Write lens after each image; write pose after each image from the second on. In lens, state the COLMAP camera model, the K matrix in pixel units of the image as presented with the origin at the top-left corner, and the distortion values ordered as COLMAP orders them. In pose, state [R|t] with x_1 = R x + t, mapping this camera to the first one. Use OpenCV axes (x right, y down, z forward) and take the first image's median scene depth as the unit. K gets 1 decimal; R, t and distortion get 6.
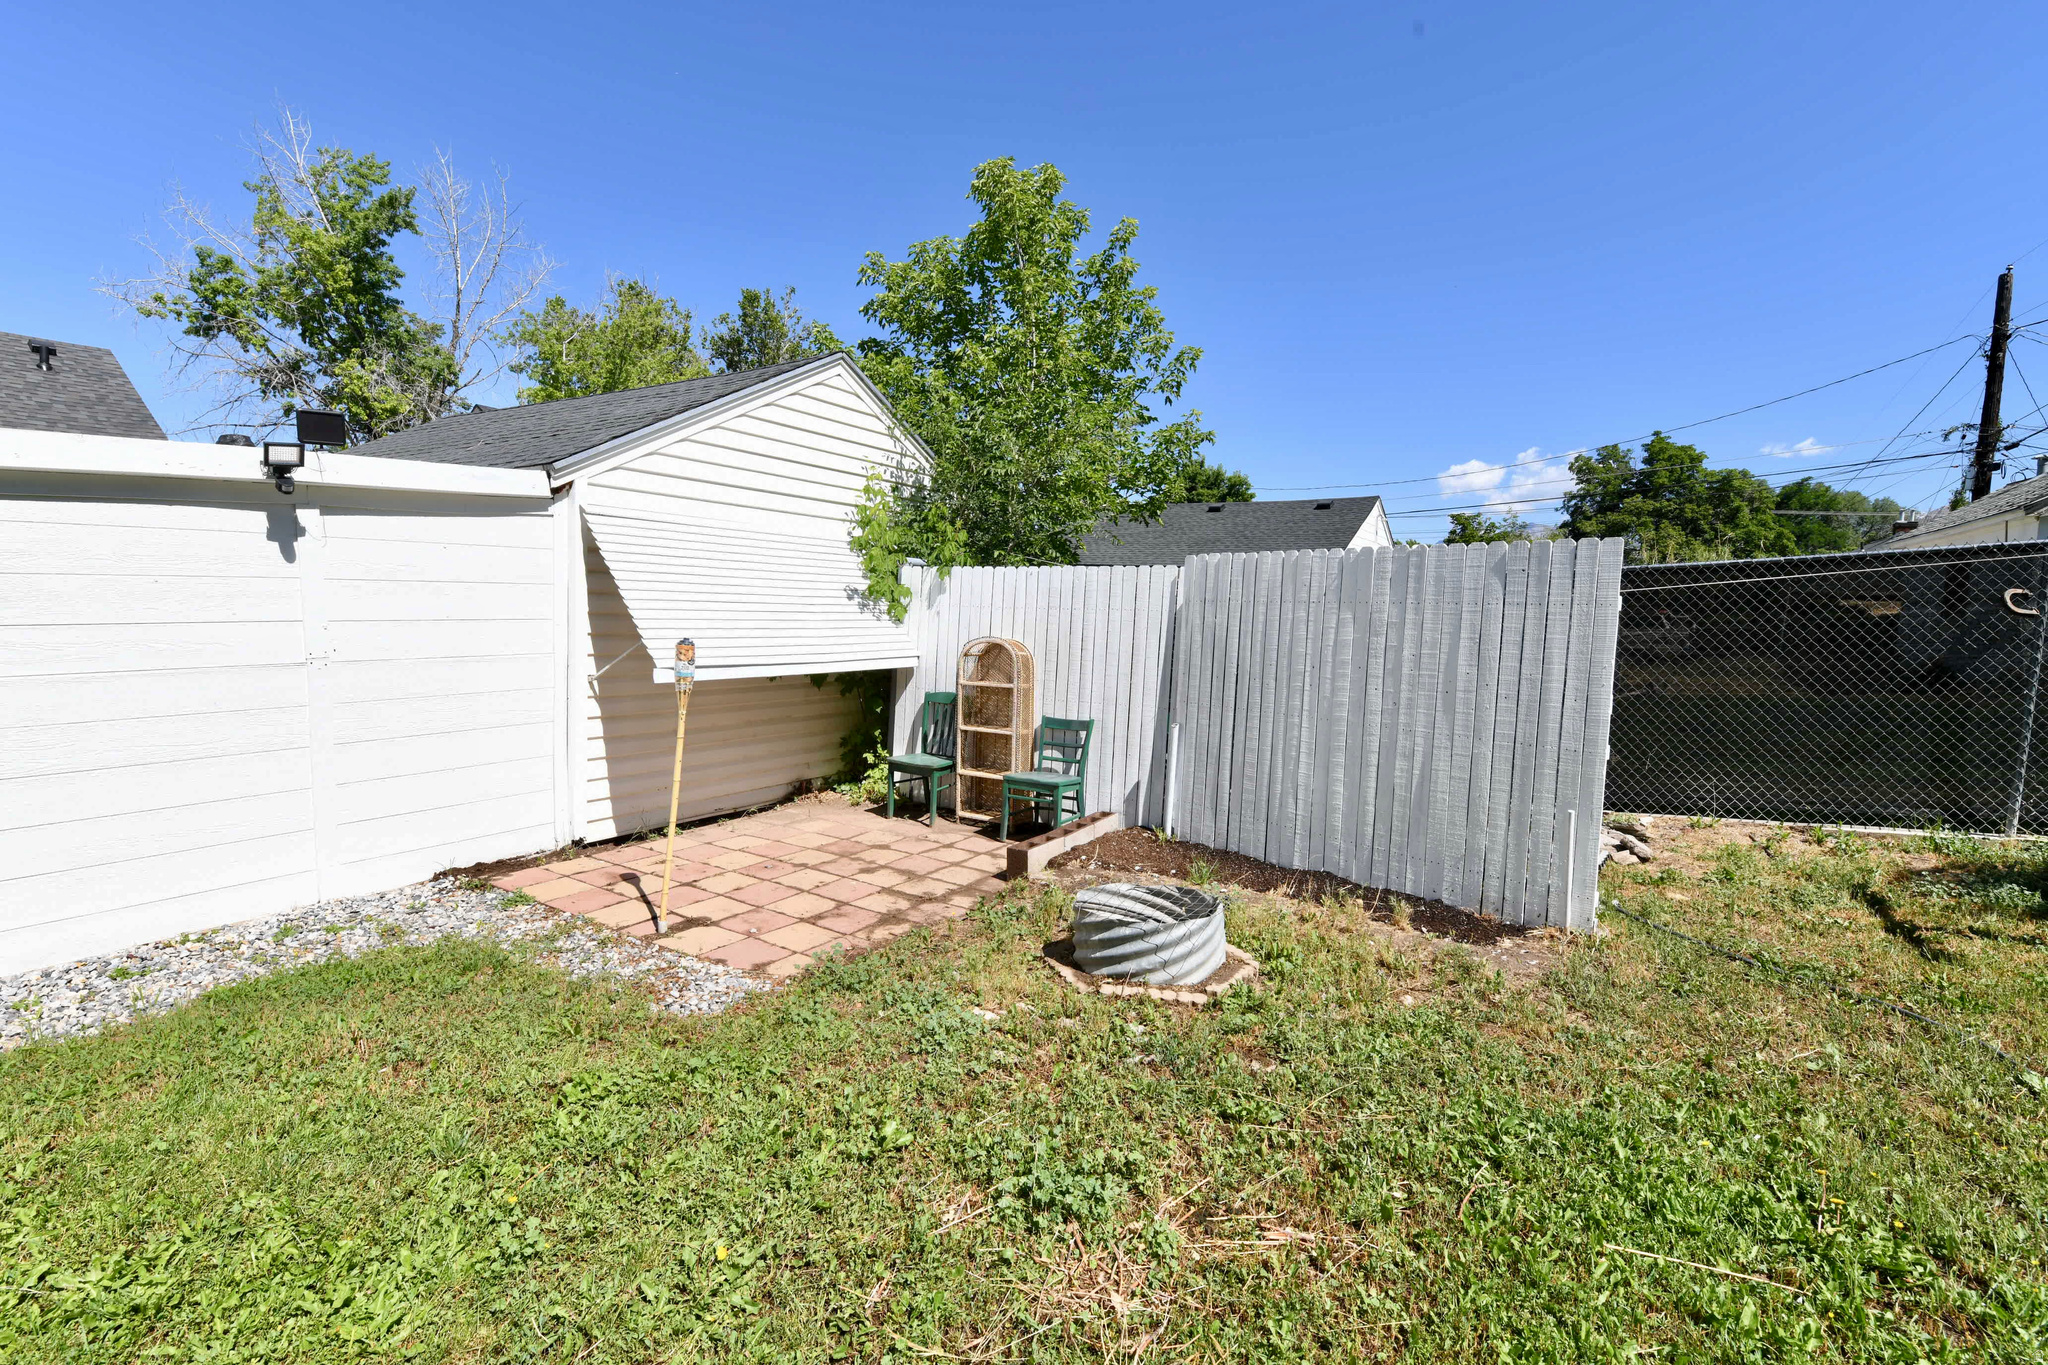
lens RADIAL K [[891.6, 0, 1025.5], [0, 891.6, 670.4], [0, 0, 1]] dist [0.000224, -0.008215]
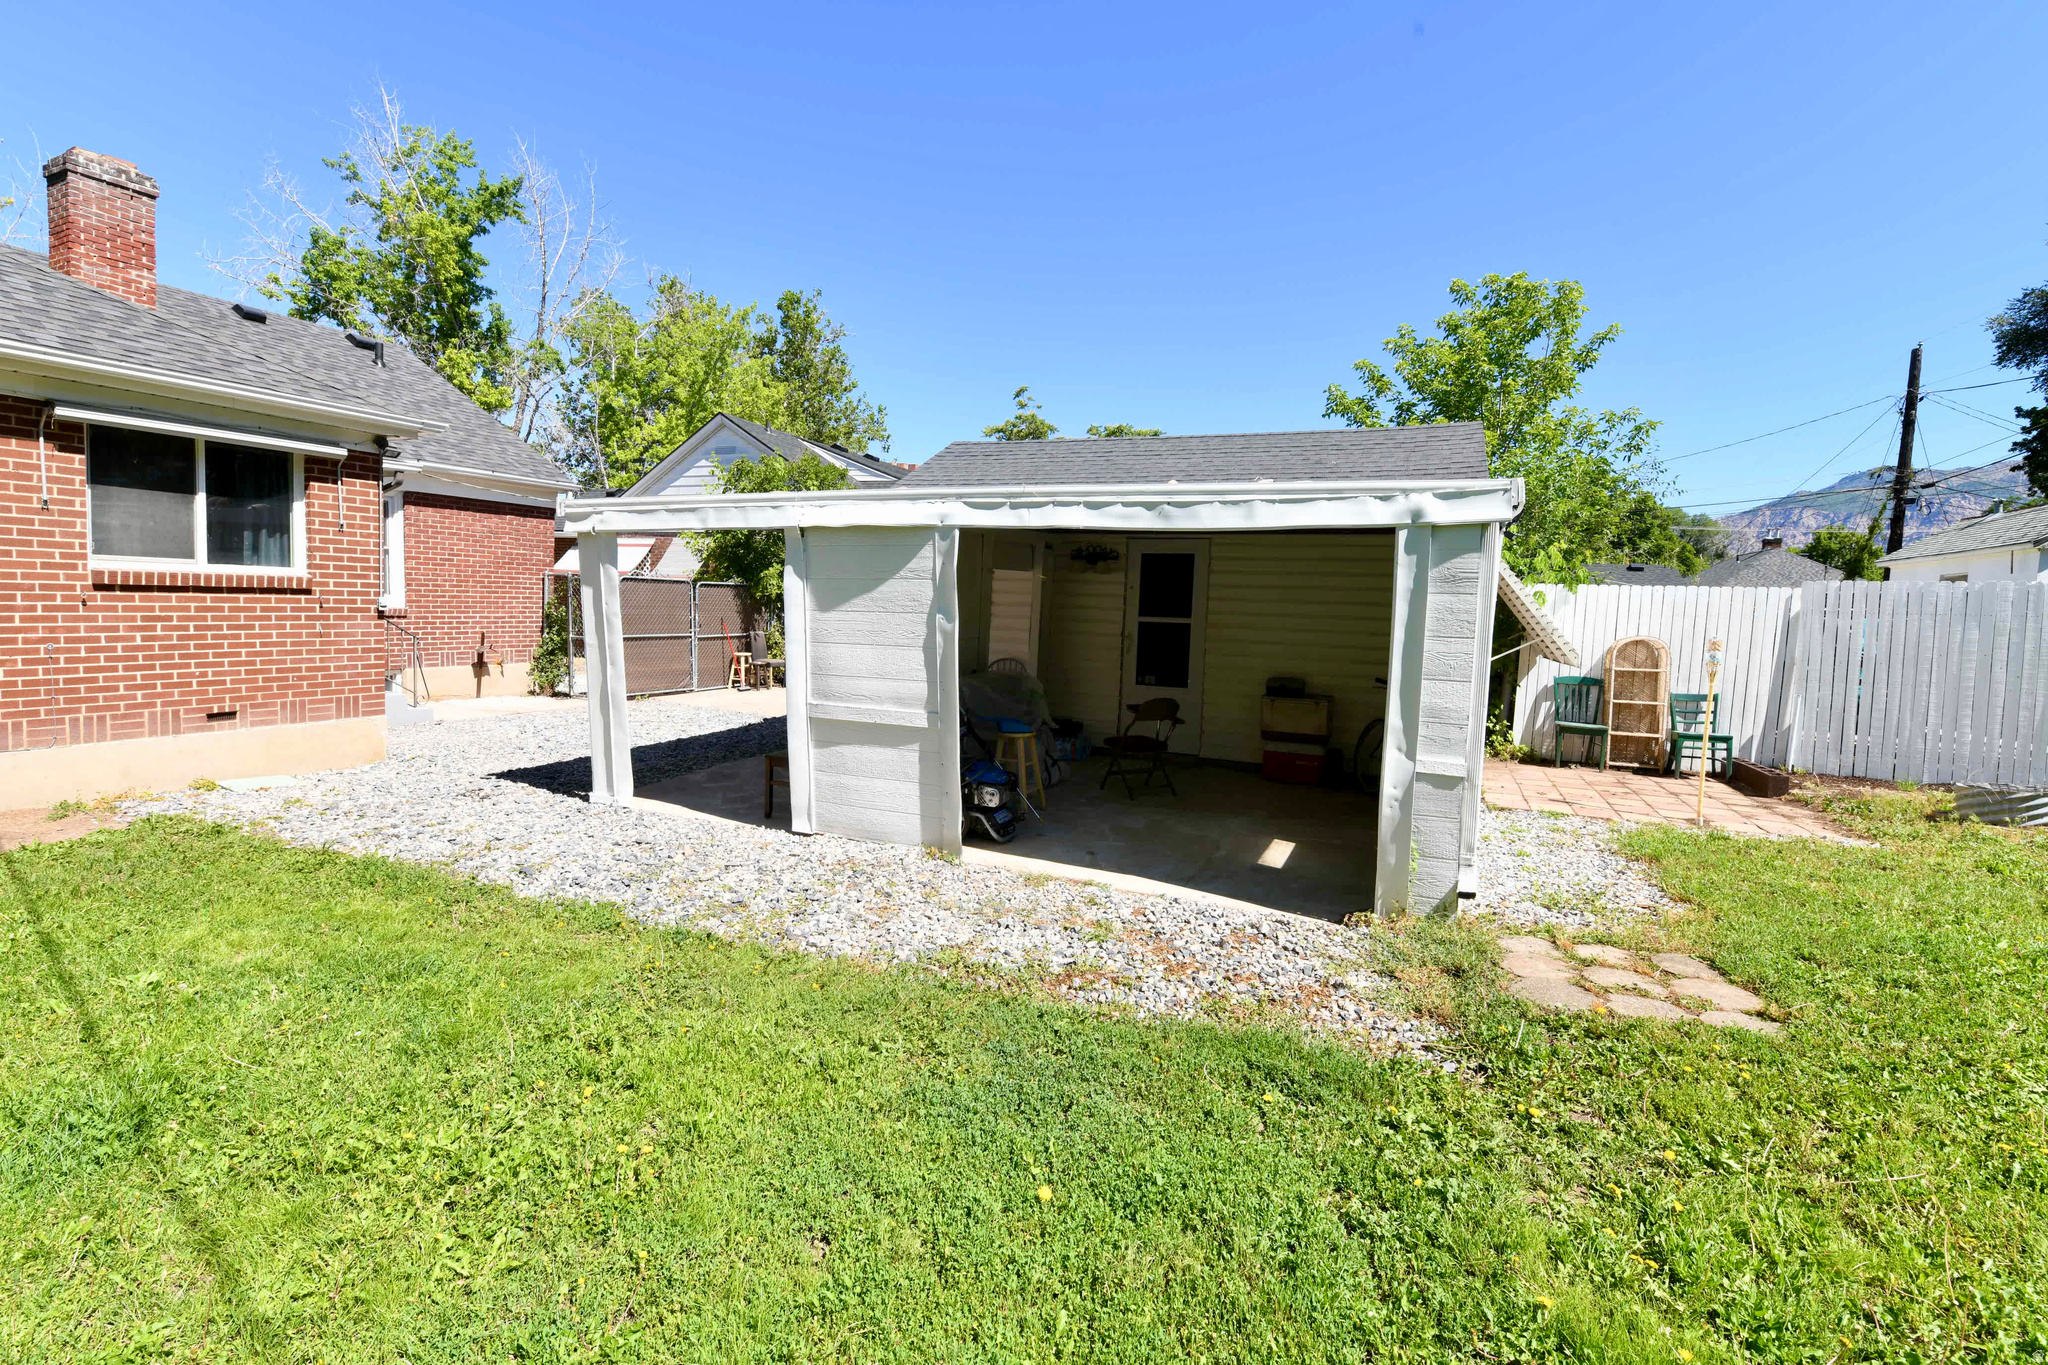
lens RADIAL K [[891.6, 0, 1025.5], [0, 891.6, 670.4], [0, 0, 1]] dist [0.000224, -0.008215]
pose [[0.988316, -0.006705, 0.152270, -0.878528], [0.006293, 0.999975, 0.003190, 0.004157], [-0.152288, -0.002194, 0.988334, -0.175199]]
